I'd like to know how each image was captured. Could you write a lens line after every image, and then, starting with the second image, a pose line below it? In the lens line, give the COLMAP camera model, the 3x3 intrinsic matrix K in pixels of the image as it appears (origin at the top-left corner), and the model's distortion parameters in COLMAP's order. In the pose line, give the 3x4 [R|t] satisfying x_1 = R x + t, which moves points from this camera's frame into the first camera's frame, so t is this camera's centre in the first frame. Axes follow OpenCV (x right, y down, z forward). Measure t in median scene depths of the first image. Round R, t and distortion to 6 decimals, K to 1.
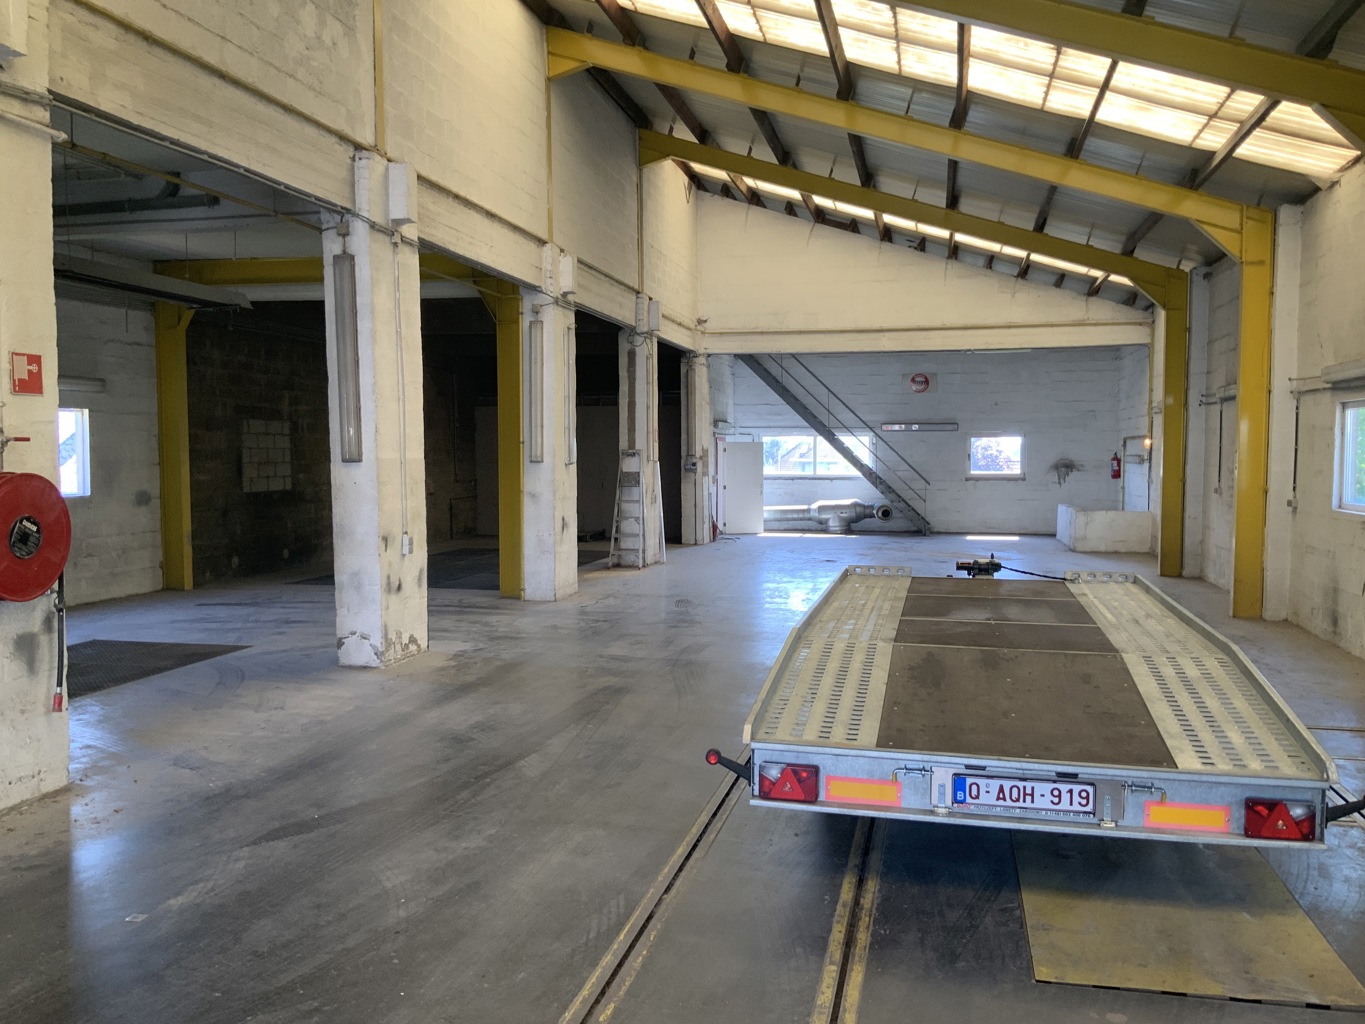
lens RADIAL K [[1146.3, 0, 677.8], [0, 1146.3, 521.1], [0, 0, 1]] dist [0.080851, -0.152465]
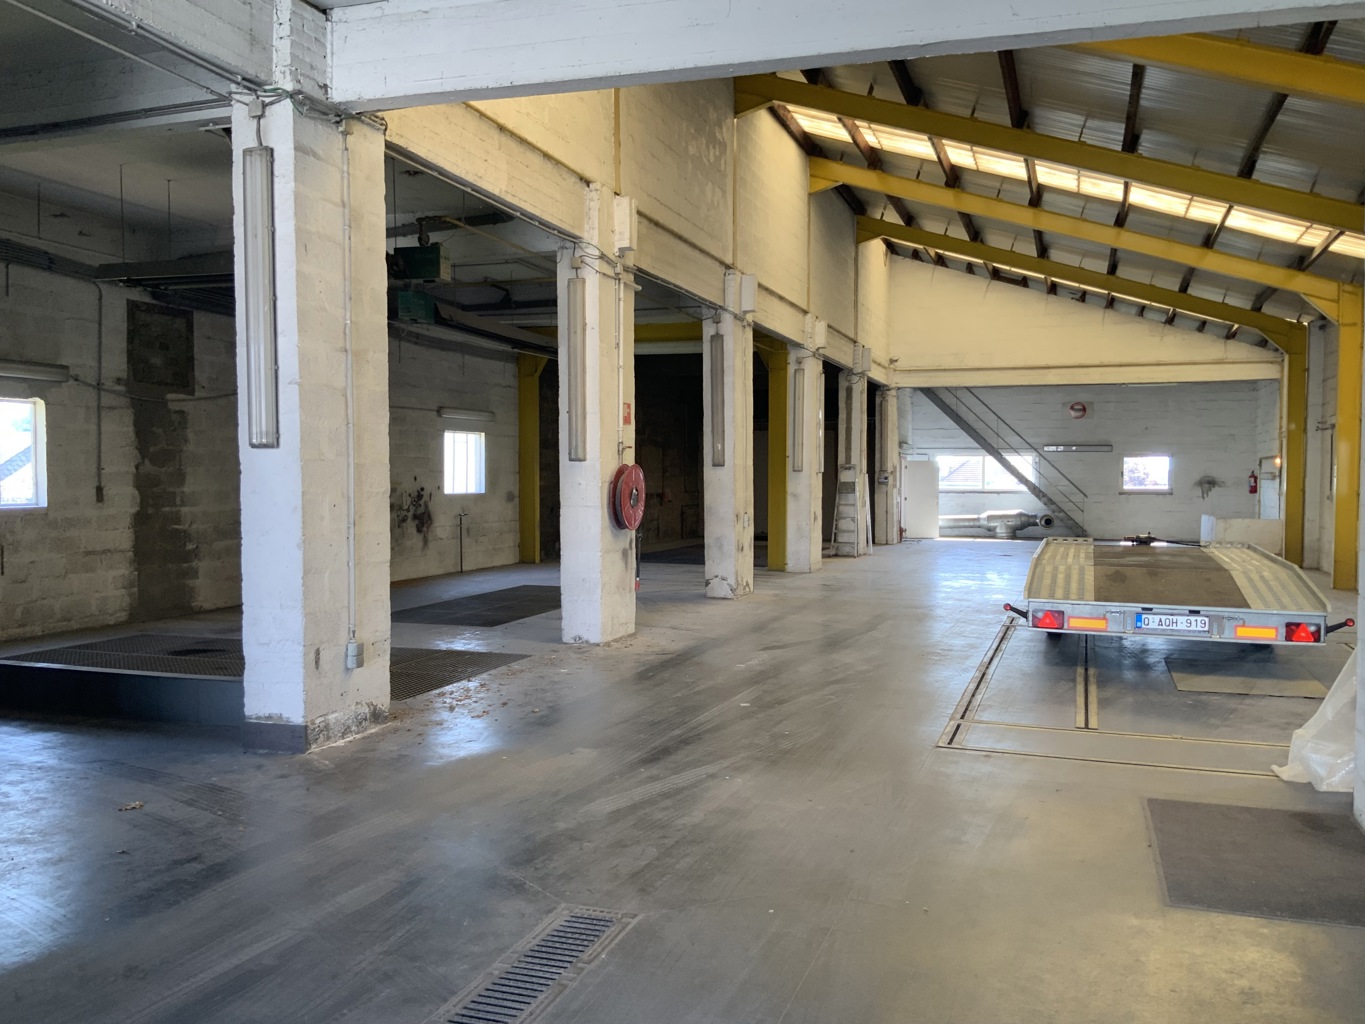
lens RADIAL K [[1146.3, 0, 672.9], [0, 1146.3, 513.7], [0, 0, 1]] dist [0.080851, -0.152465]
pose [[0.993432, 0.009054, -0.114062, -0.107554], [-0.012198, 0.999564, -0.026897, 0.035862], [0.113769, 0.028112, 0.993109, -0.354202]]
